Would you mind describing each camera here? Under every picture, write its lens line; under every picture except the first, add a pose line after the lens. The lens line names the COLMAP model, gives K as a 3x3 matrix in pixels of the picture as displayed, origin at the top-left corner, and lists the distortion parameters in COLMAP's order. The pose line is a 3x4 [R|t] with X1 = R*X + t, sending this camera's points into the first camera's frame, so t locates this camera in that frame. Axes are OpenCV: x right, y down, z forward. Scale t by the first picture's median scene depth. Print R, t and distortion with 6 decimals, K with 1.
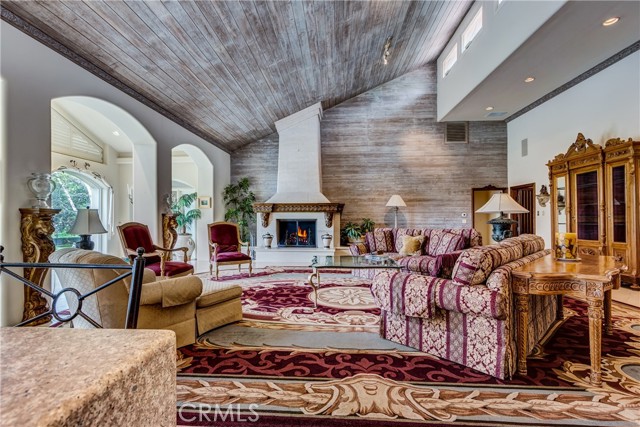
lens RADIAL K [[292.4, 0, 313.5], [0, 292.4, 215.0], [0, 0, 1]] dist [0.005012, -0.000063]
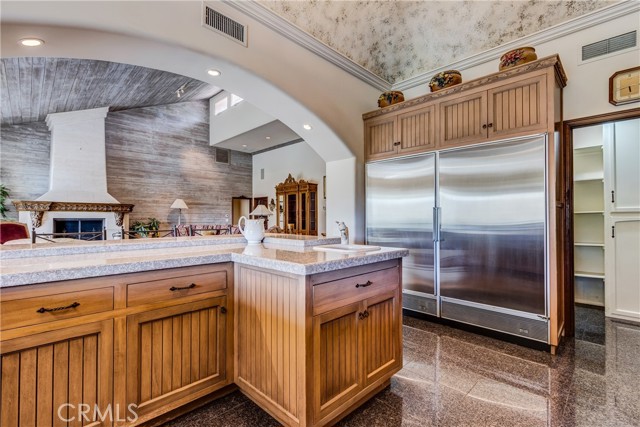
lens RADIAL K [[292.4, 0, 318.1], [0, 292.4, 214.9], [0, 0, 1]] dist [0.005012, -0.000063]
pose [[0.643610, 0.010661, 0.765280, -0.281815], [-0.012155, 0.999919, -0.003707, -0.003784], [-0.765257, -0.006916, 0.643687, -0.243172]]
